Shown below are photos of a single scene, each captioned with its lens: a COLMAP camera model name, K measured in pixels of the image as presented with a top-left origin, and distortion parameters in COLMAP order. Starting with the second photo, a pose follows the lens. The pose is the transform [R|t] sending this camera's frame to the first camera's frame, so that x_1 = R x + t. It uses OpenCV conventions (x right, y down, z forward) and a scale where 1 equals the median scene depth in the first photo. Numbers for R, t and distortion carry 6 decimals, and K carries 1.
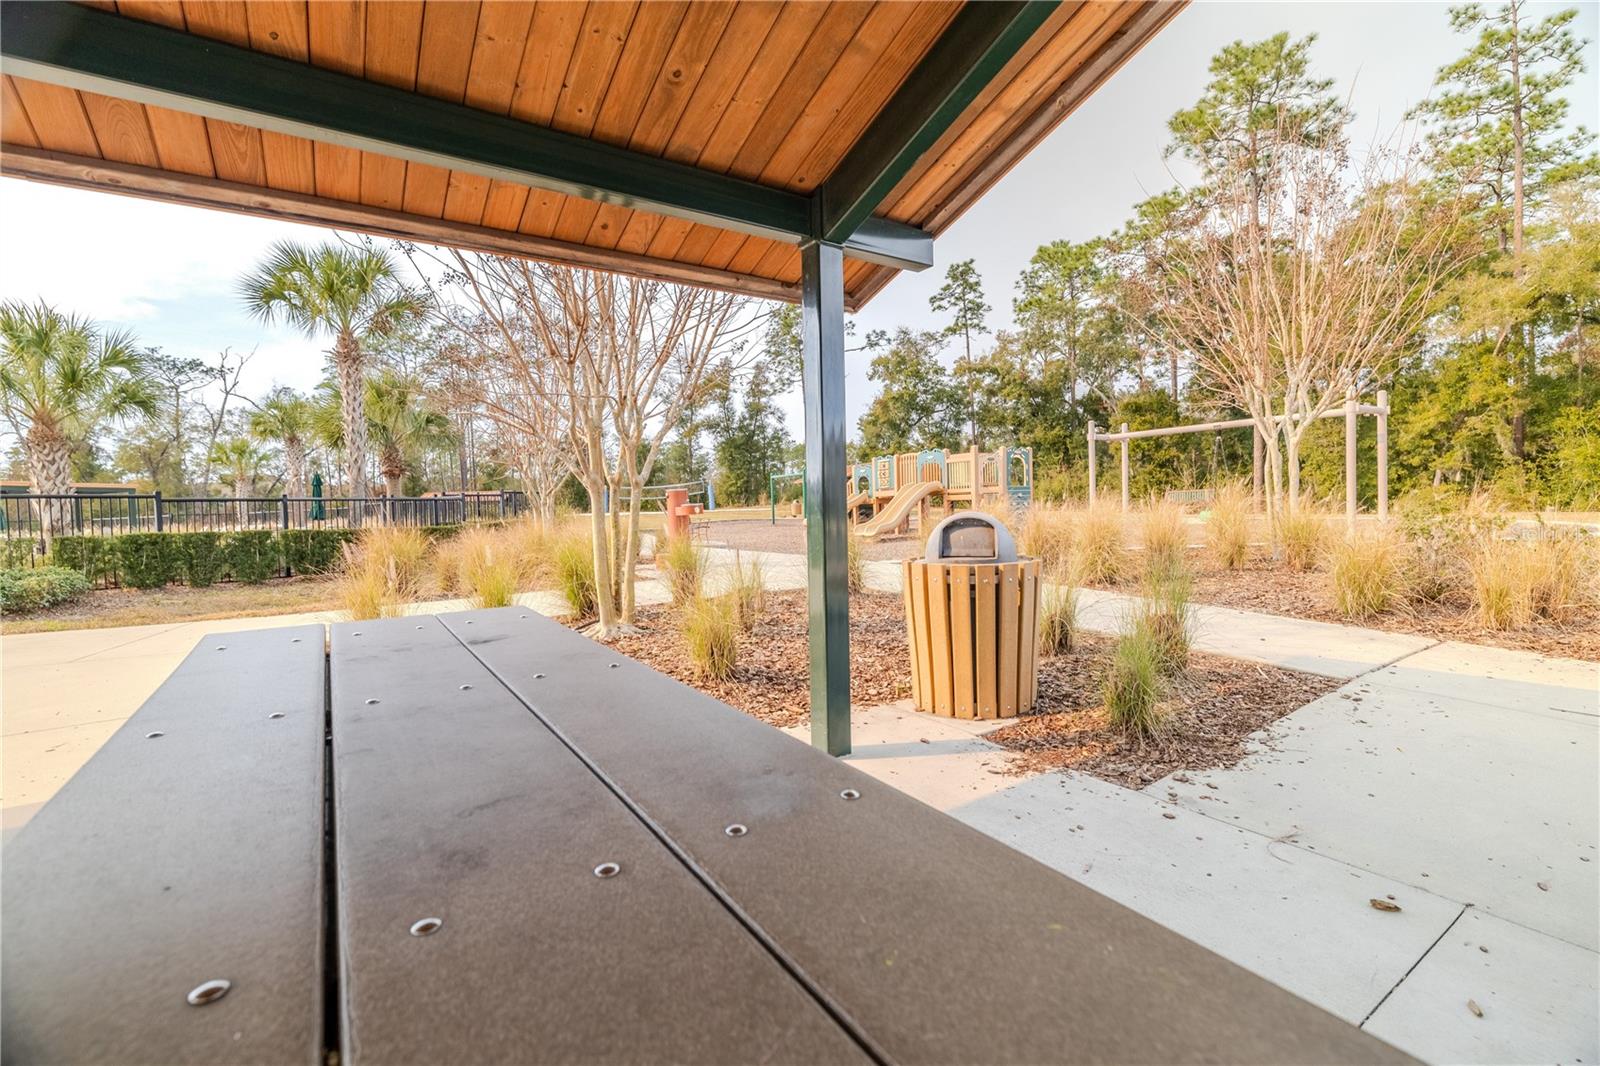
lens RADIAL K [[720.3, 0, 799.9], [0, 720.3, 536.9], [0, 0, 1]] dist [0.001968, 0.000268]
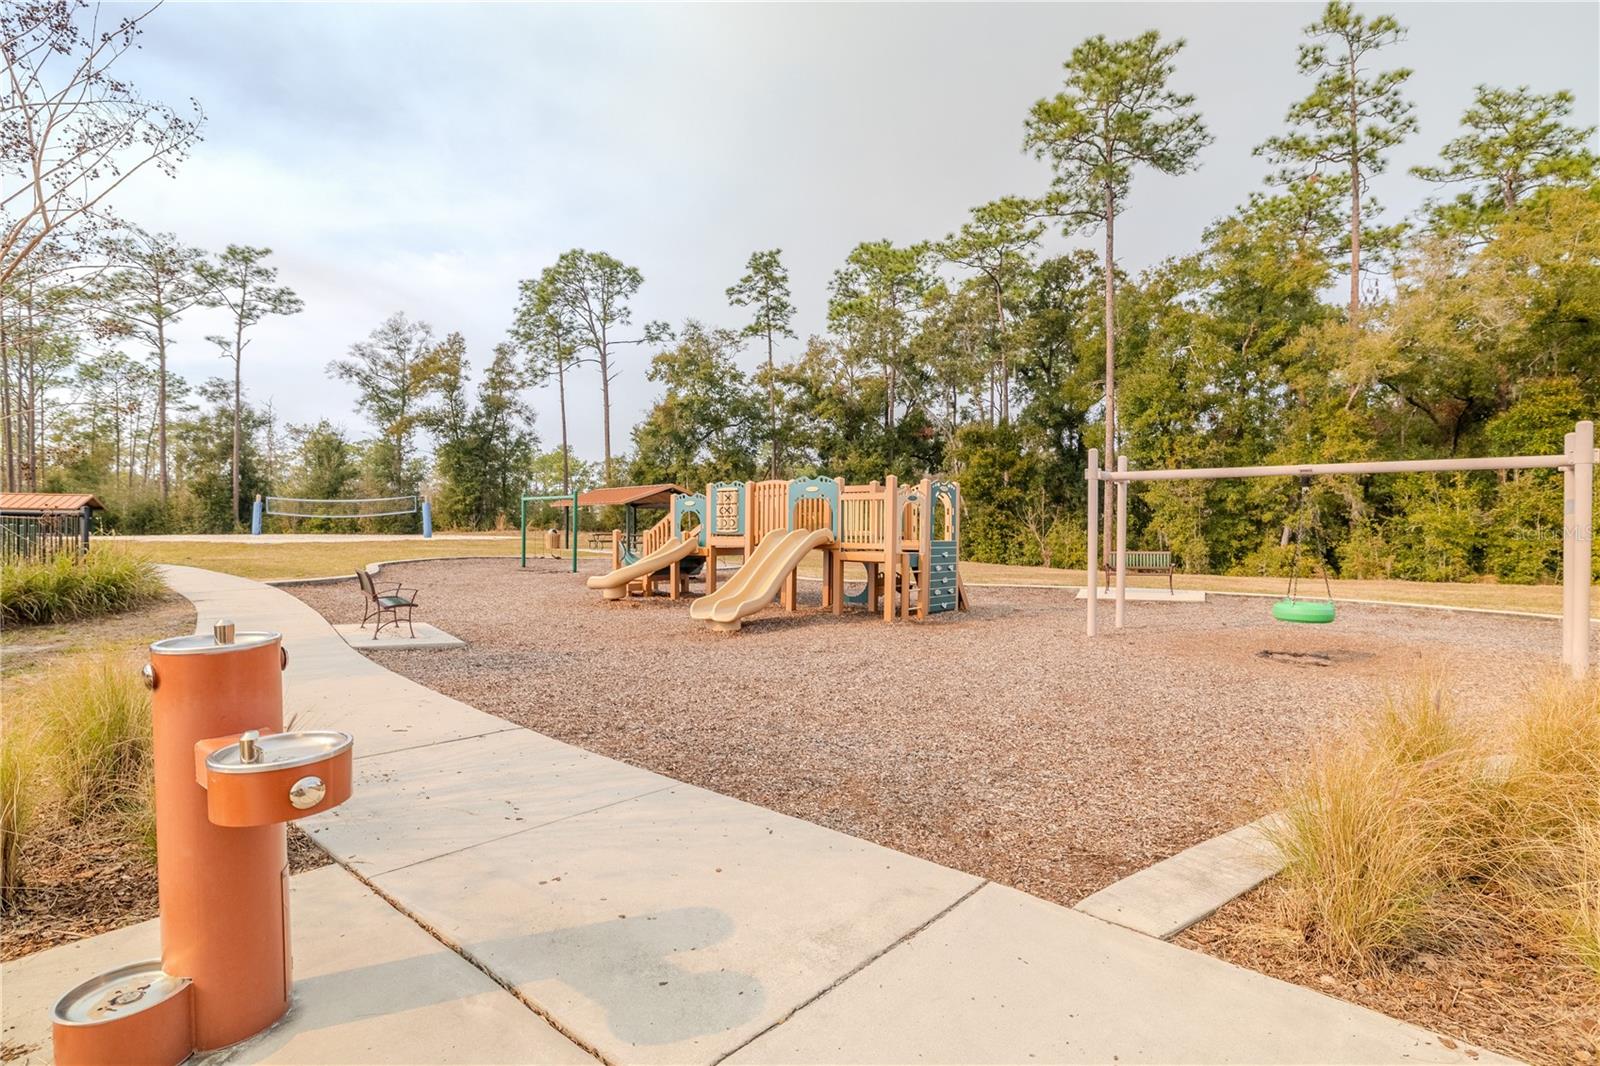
lens RADIAL K [[796.6, 0, 805.9], [0, 796.6, 534.6], [0, 0, 1]] dist [-0.003995, -0.000044]
pose [[0.948150, 0.034881, 0.315905, -0.012917], [-0.022972, 0.998881, -0.041344, -0.013675], [-0.316993, 0.031943, 0.947890, 0.113284]]
